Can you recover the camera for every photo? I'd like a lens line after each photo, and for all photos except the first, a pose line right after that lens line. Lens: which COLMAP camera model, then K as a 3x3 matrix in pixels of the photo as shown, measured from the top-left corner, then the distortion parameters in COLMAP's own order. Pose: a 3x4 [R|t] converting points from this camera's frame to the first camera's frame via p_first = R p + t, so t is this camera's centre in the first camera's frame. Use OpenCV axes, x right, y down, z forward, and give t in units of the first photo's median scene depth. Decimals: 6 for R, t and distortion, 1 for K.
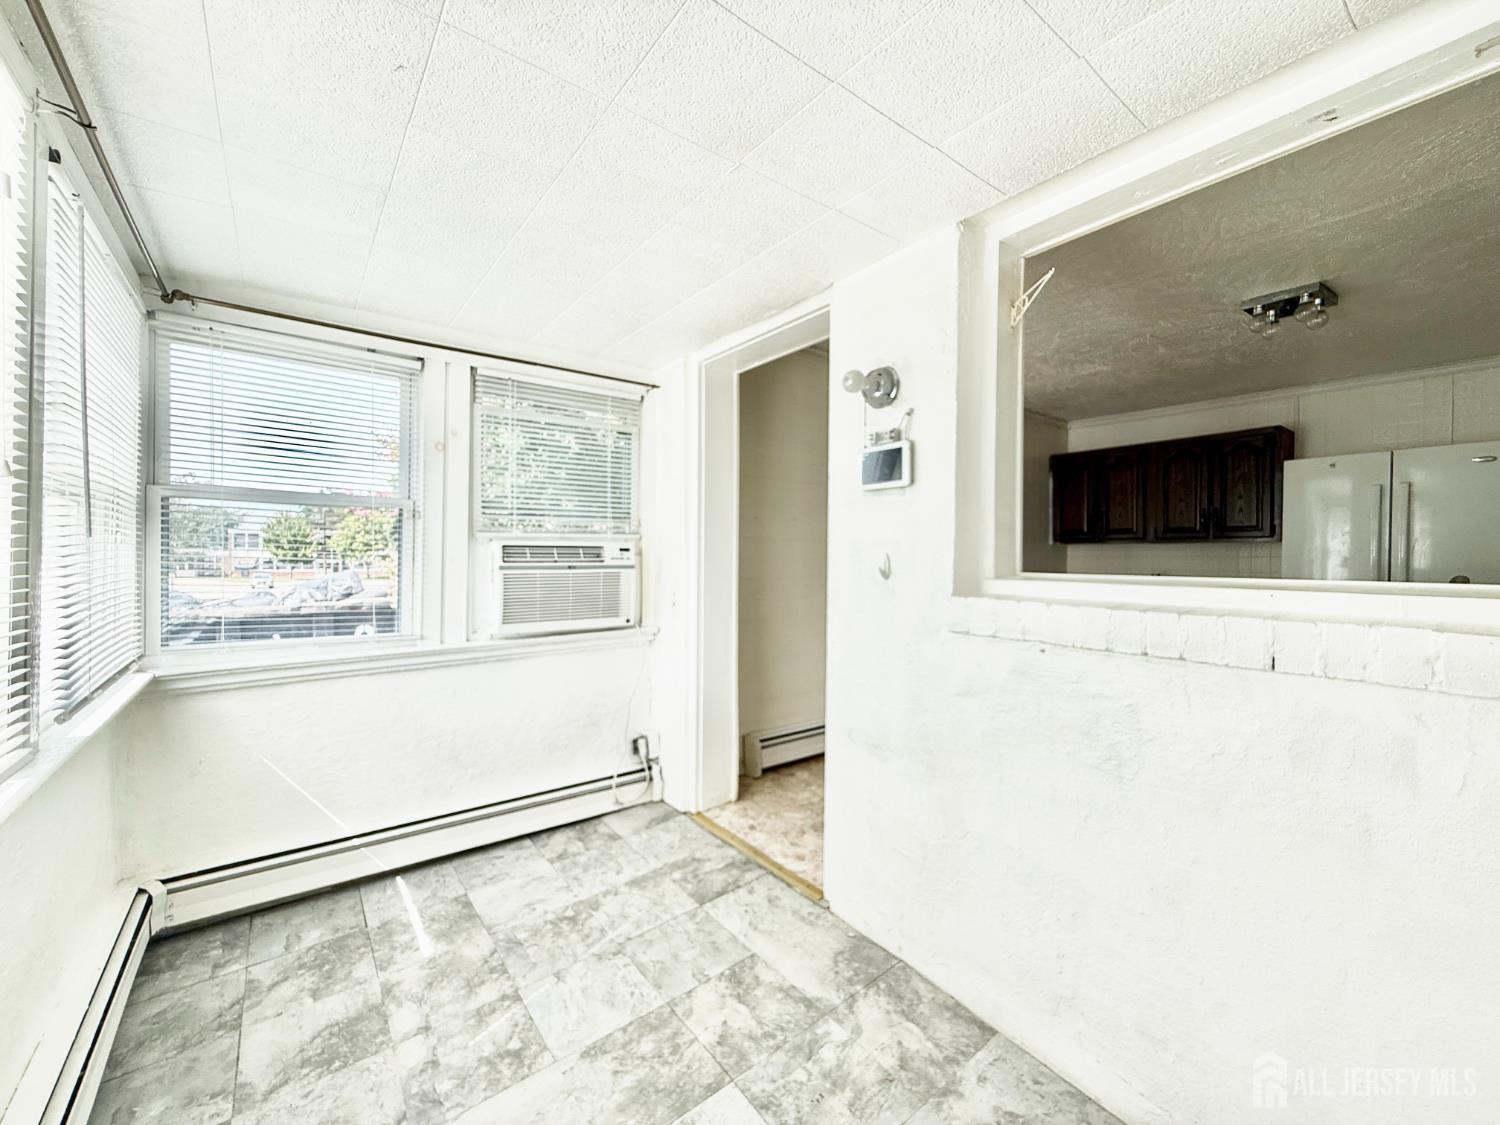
lens RADIAL K [[601.6, 0, 750.0], [0, 601.6, 562.5], [0, 0, 1]] dist [0.000266, -0.000091]
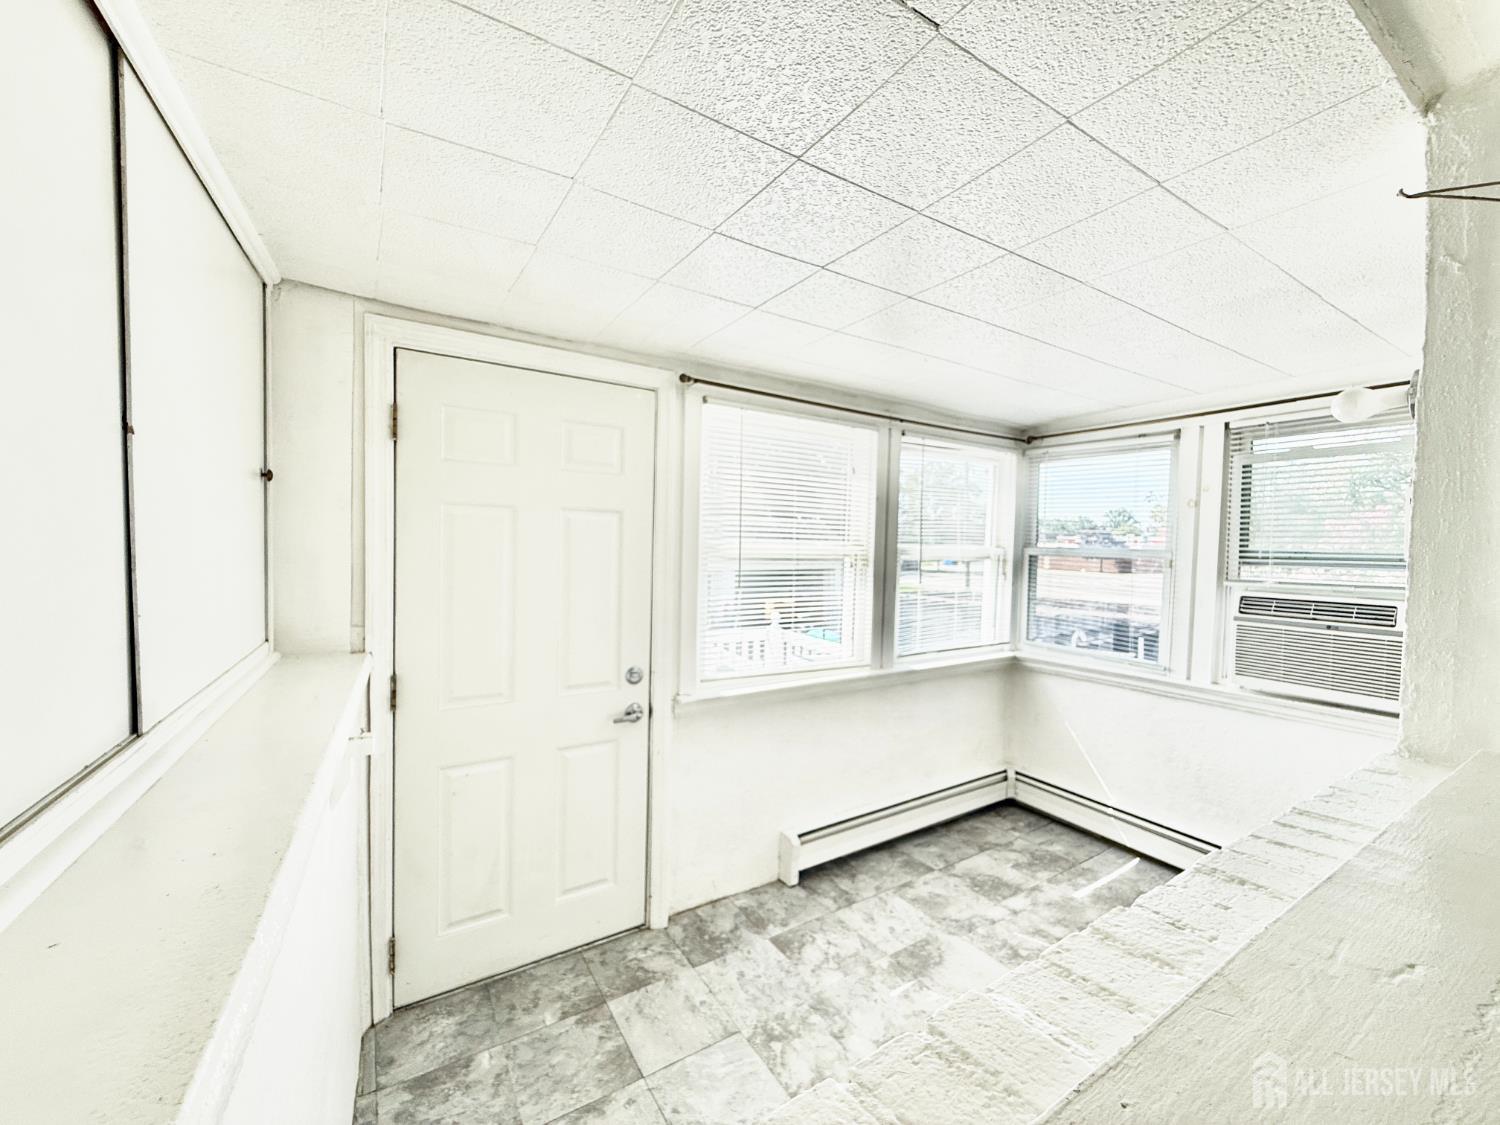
lens RADIAL K [[601.6, 0, 750.0], [0, 601.6, 562.5], [0, 0, 1]] dist [0.000266, -0.000091]
pose [[-0.092789, 0.024569, -0.995383, 0.844969], [-0.029605, 0.999185, 0.027422, -0.112825], [0.995246, 0.032013, -0.091986, 0.362732]]
